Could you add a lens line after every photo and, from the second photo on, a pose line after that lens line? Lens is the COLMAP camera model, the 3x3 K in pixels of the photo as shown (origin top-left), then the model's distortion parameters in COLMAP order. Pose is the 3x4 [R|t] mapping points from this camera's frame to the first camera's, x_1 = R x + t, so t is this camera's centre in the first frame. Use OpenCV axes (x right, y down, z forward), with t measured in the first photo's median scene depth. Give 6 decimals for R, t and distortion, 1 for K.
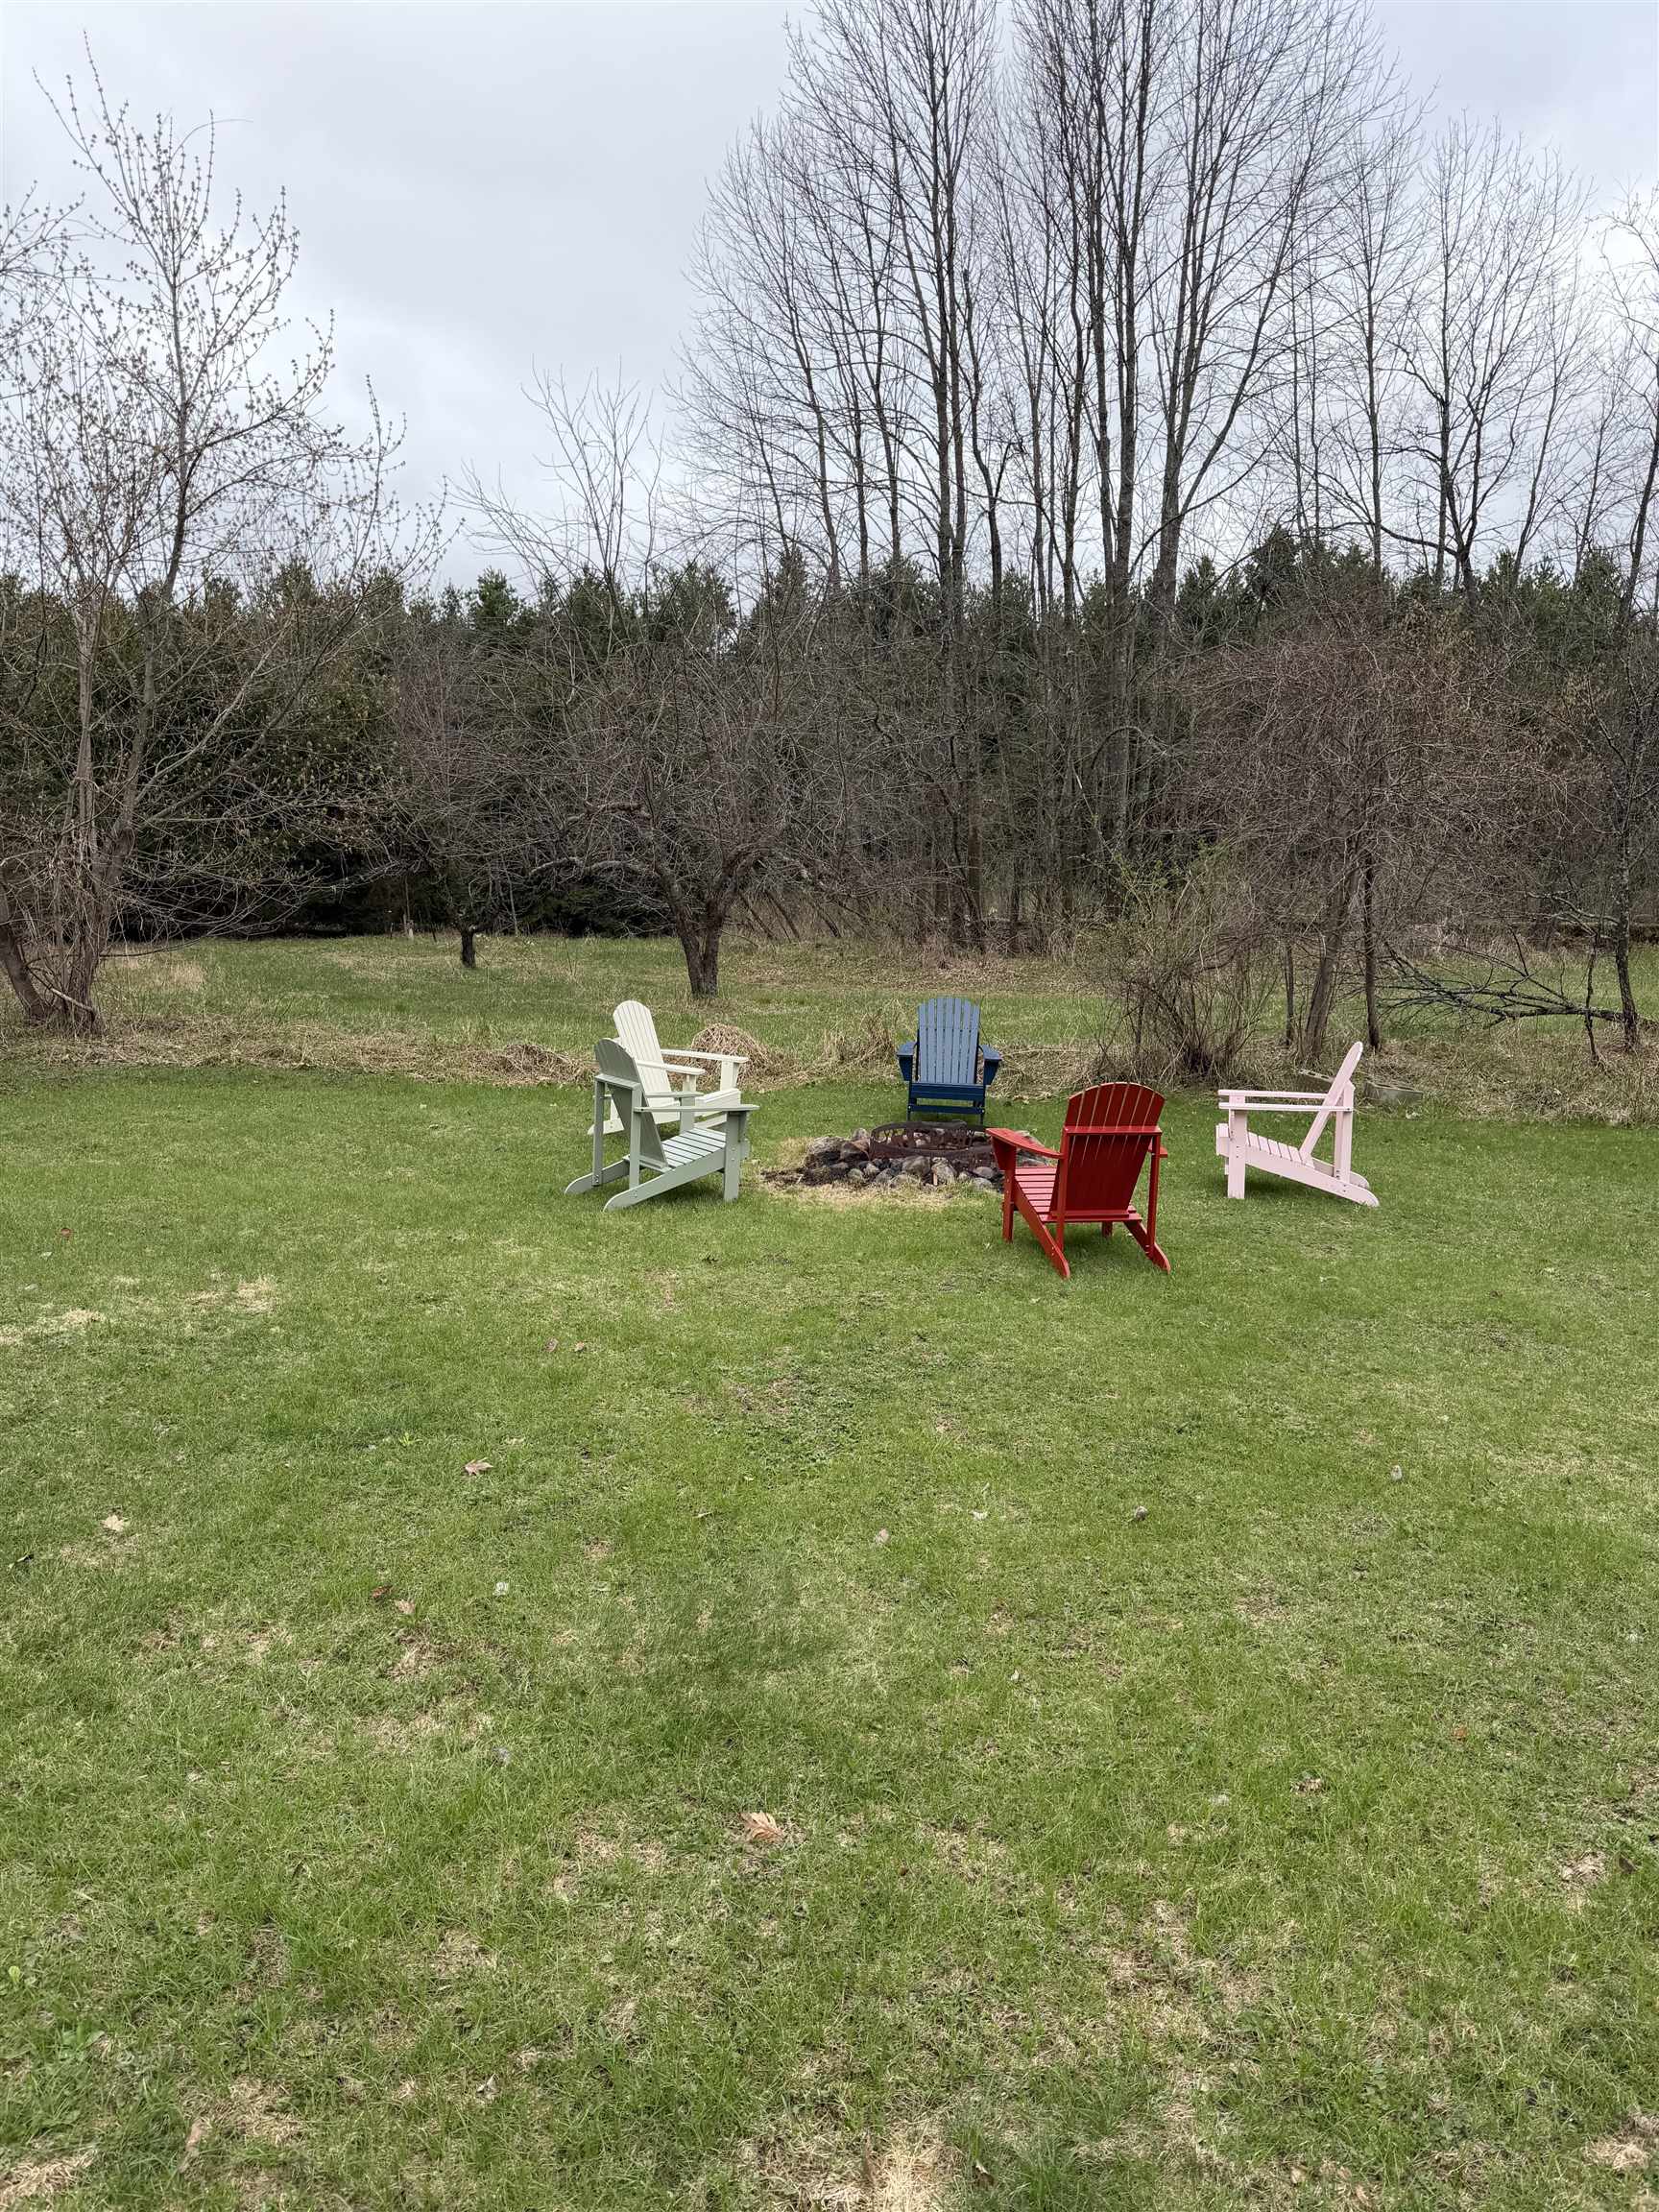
lens RADIAL K [[1553.0, 0, 837.5], [0, 1553.0, 1106.7], [0, 0, 1]] dist [0.047690, -0.058333]
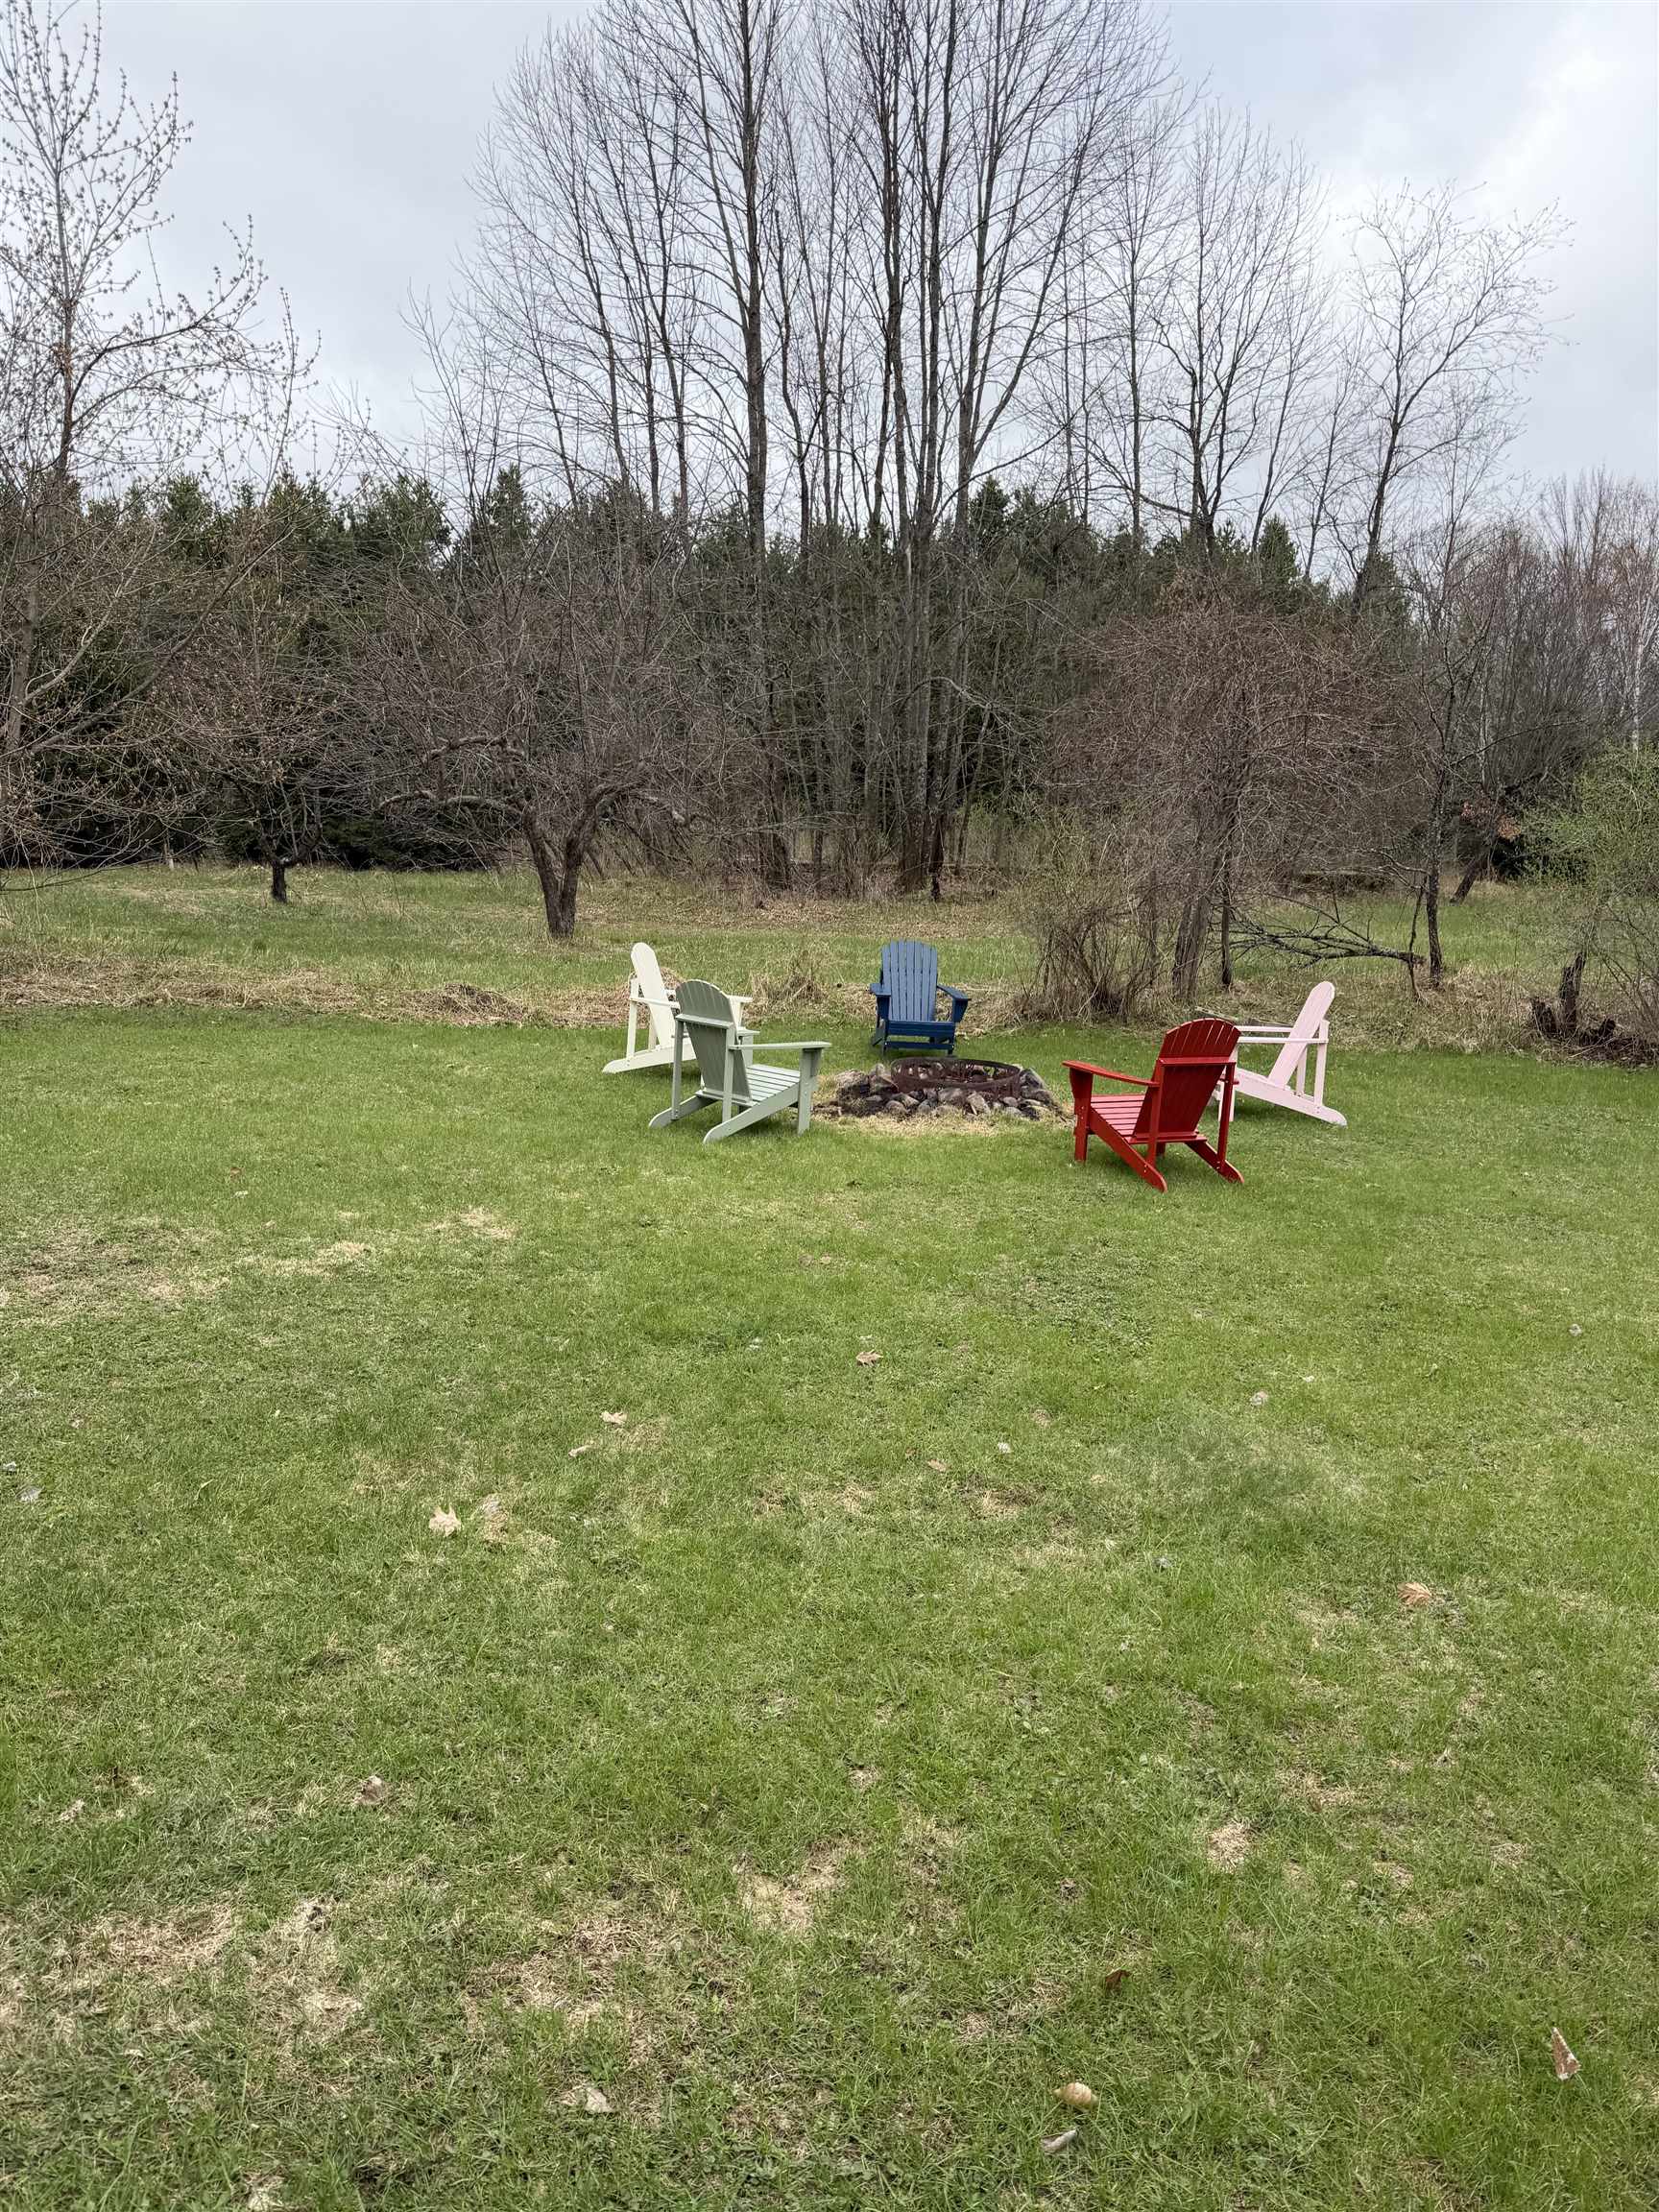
lens RADIAL K [[1553.0, 0, 821.4], [0, 1553.0, 1117.5], [0, 0, 1]] dist [0.047690, -0.058333]
pose [[0.980577, -0.017392, 0.195360, -0.122261], [0.008018, 0.998783, 0.048673, -0.000675], [-0.195969, -0.046161, 0.979523, -0.025121]]
